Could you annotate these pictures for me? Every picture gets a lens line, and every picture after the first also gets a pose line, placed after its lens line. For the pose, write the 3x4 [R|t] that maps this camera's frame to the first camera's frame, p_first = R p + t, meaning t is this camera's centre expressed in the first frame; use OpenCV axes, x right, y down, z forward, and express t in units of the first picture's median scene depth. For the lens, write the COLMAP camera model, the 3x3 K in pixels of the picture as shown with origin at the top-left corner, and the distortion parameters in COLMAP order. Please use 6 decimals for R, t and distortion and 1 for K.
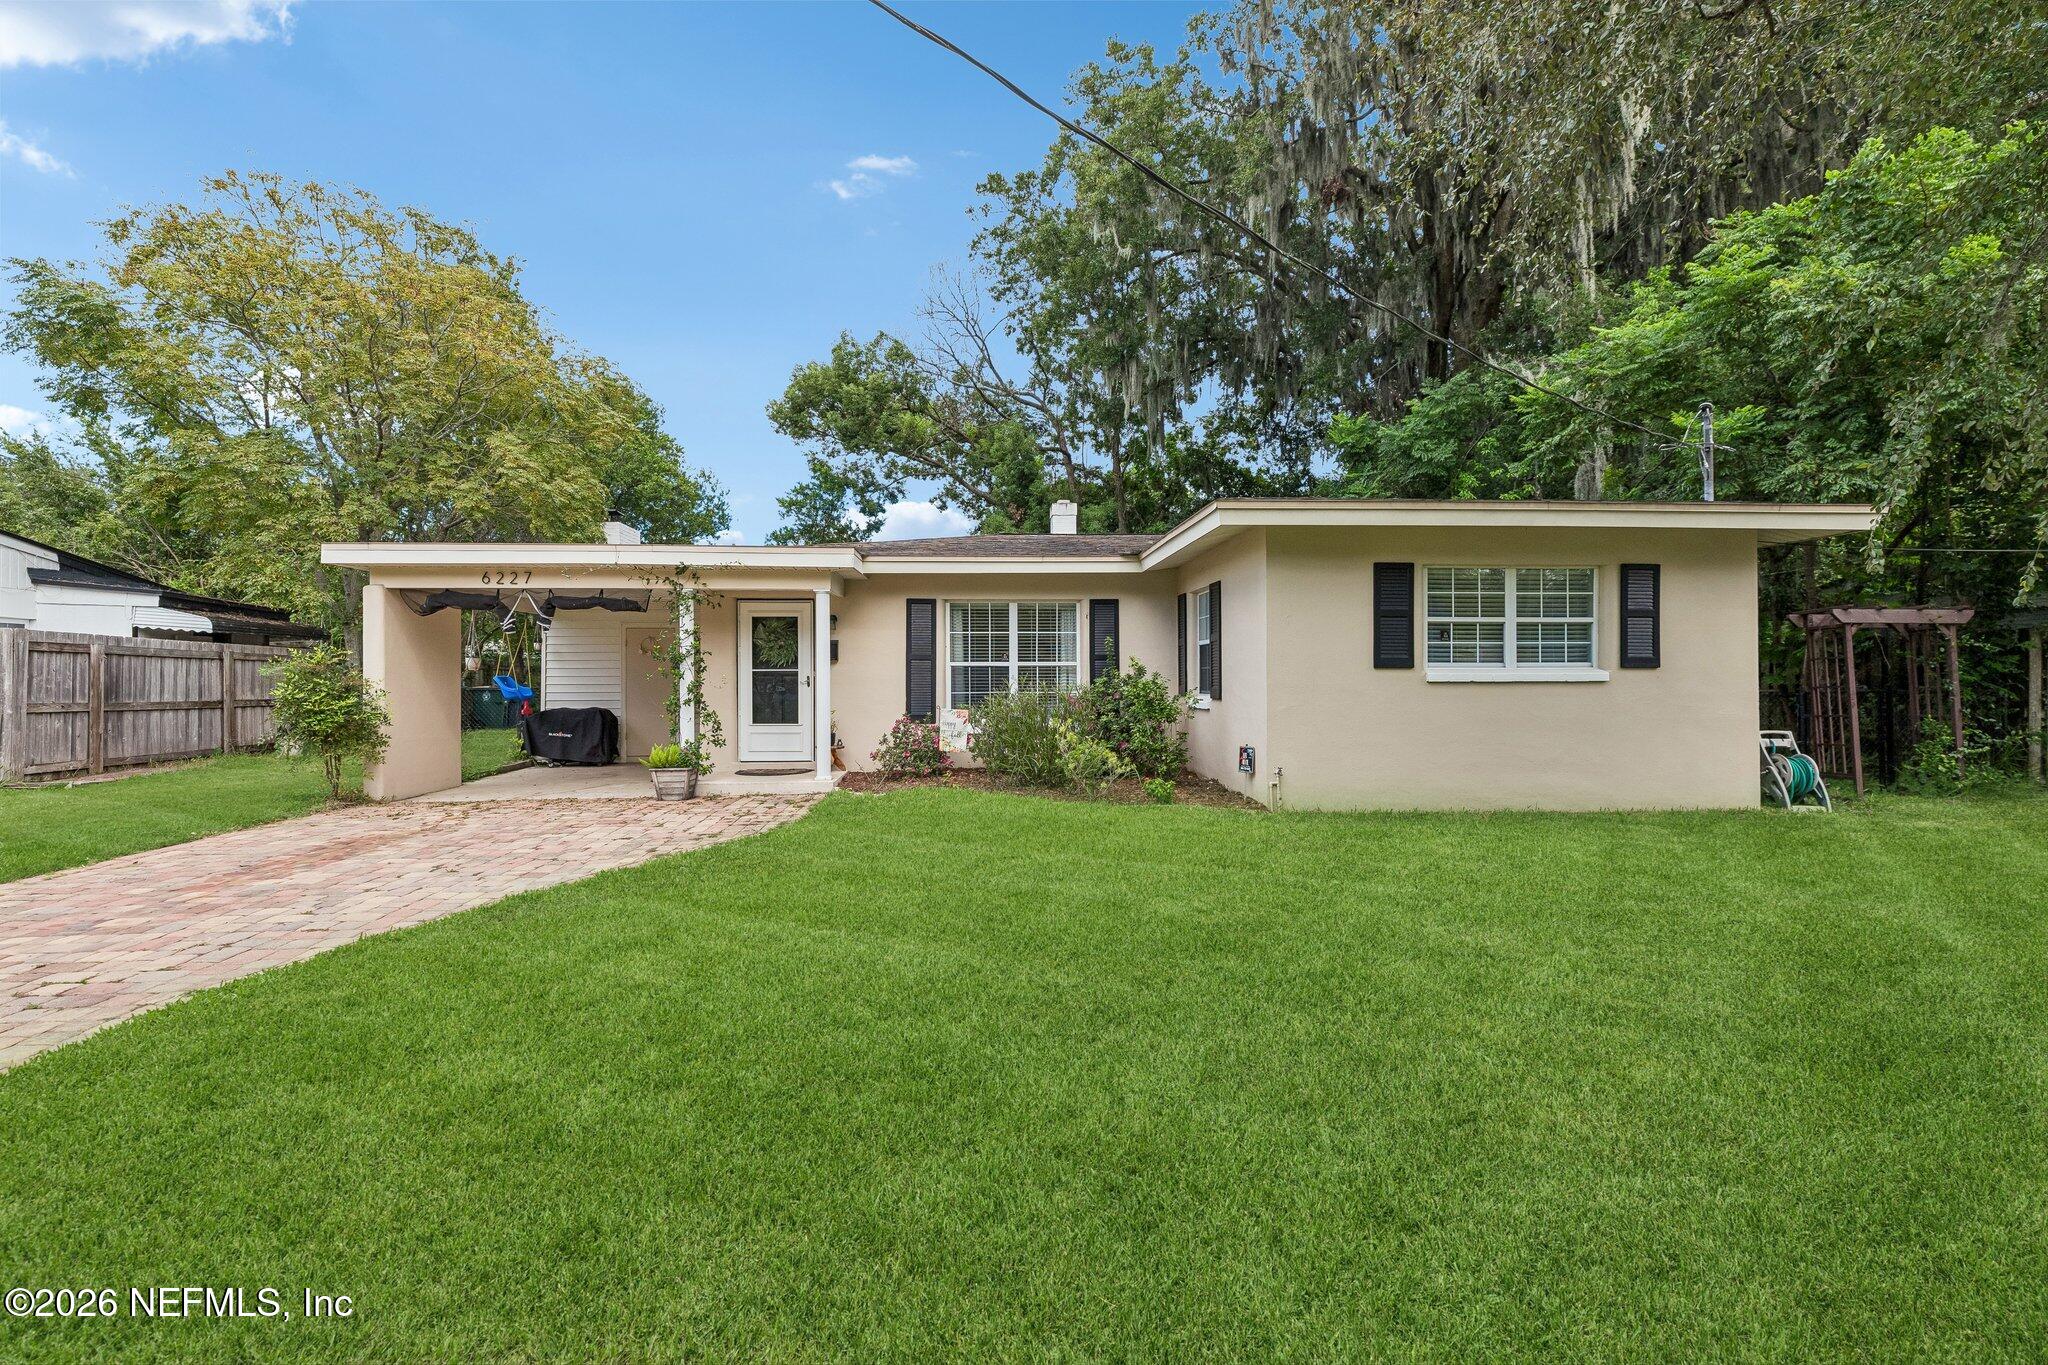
lens RADIAL K [[935.6, 0, 1018.1], [0, 935.6, 683.2], [0, 0, 1]] dist [0.019960, -0.001547]
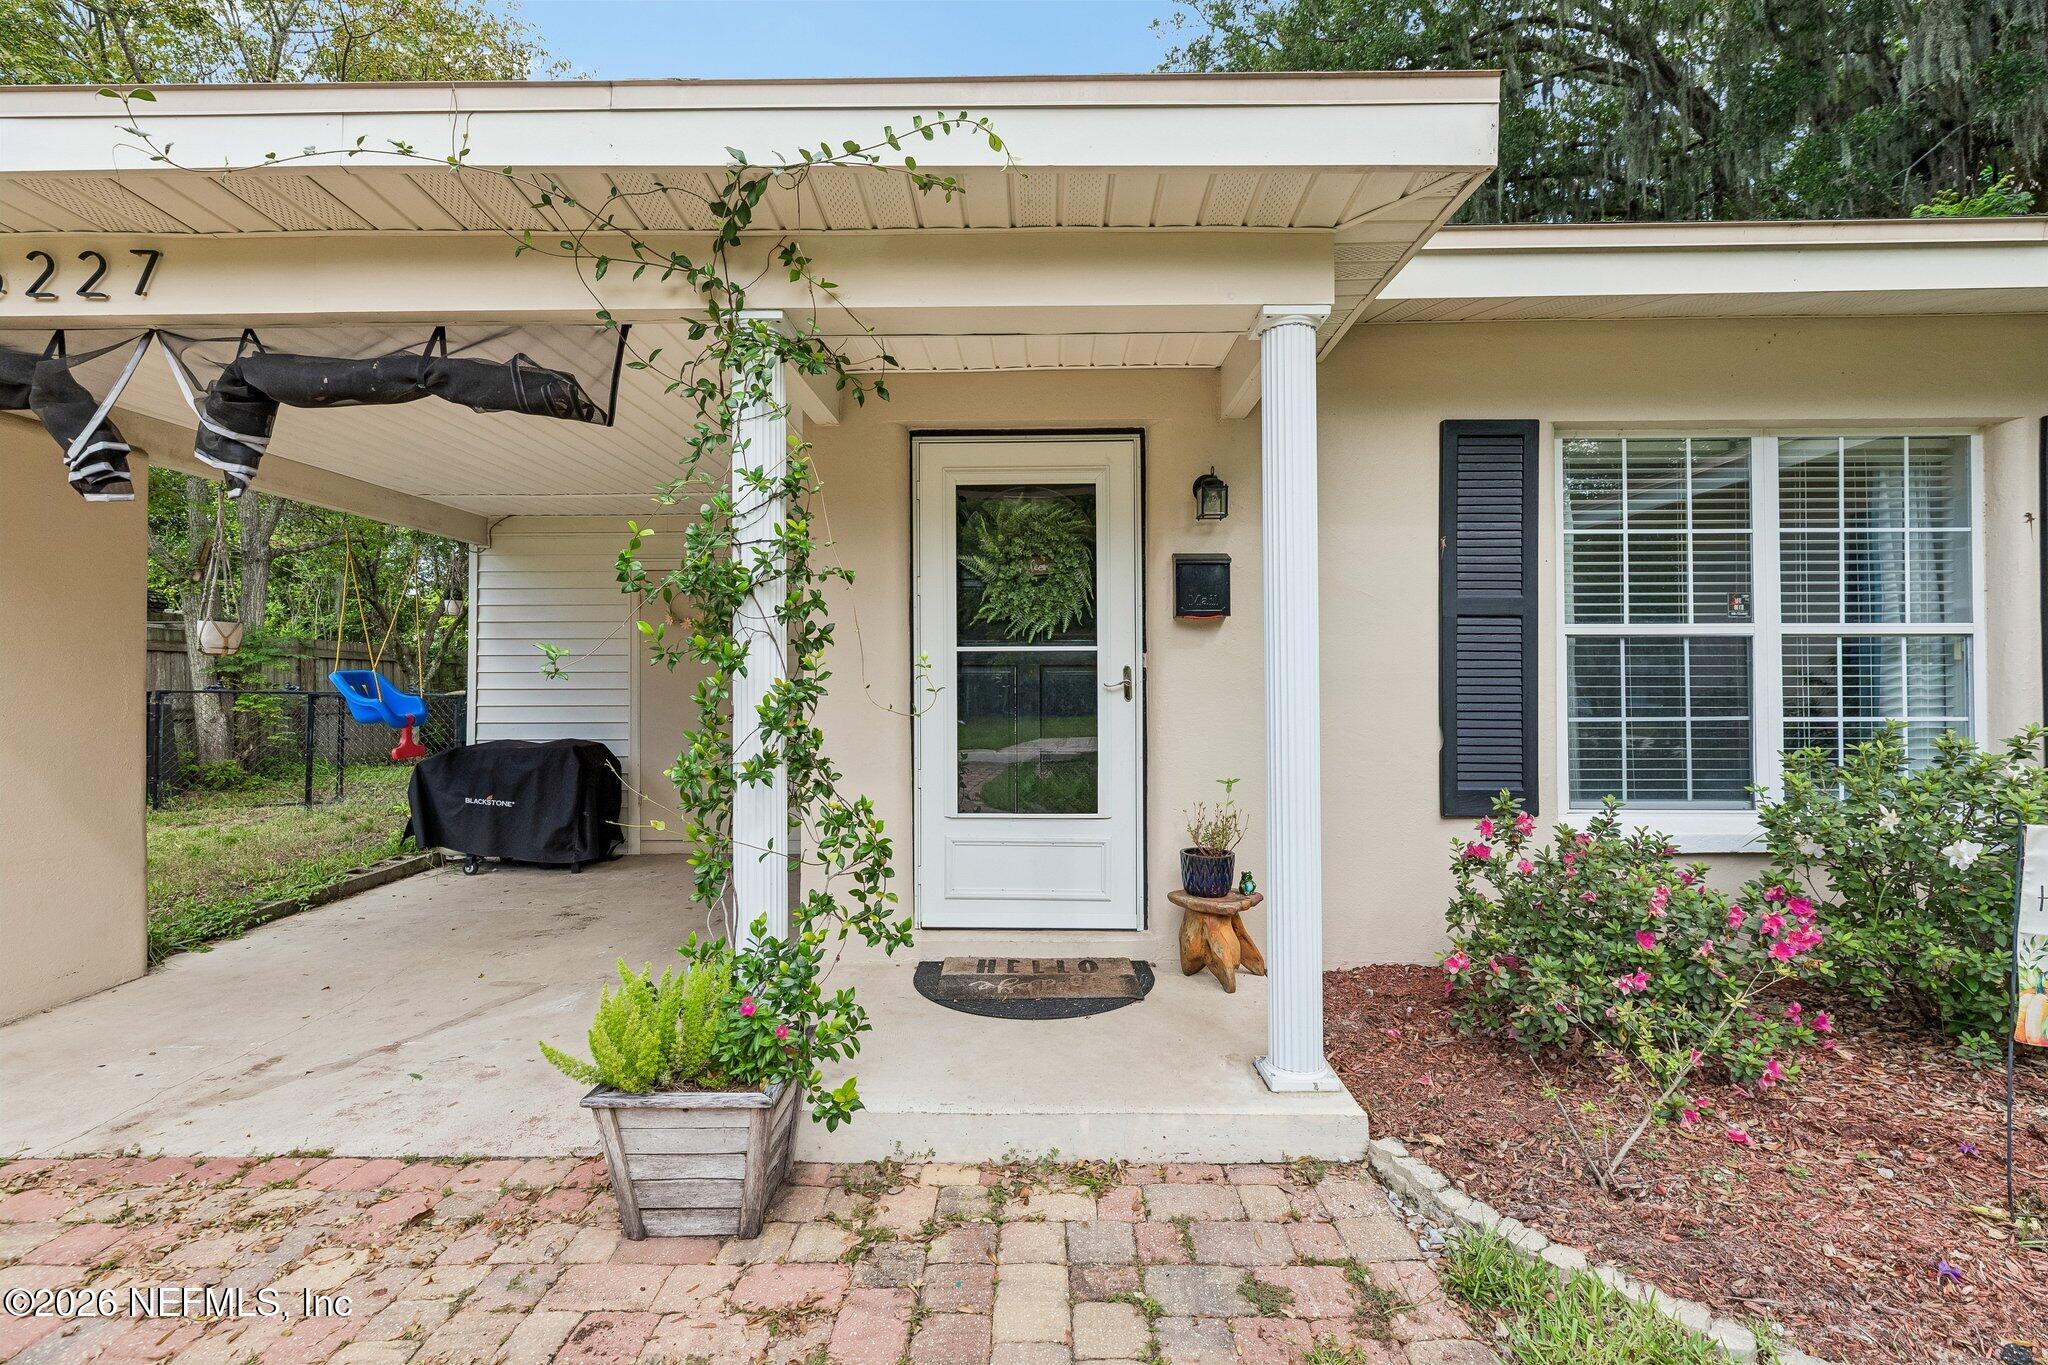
lens RADIAL K [[935.6, 0, 1028.1], [0, 935.6, 679.7], [0, 0, 1]] dist [0.019960, -0.001547]
pose [[0.997625, -0.000512, -0.068884, -0.236247], [0.000167, 0.999987, -0.005005, -0.001553], [0.068886, 0.004982, 0.997612, 0.675307]]
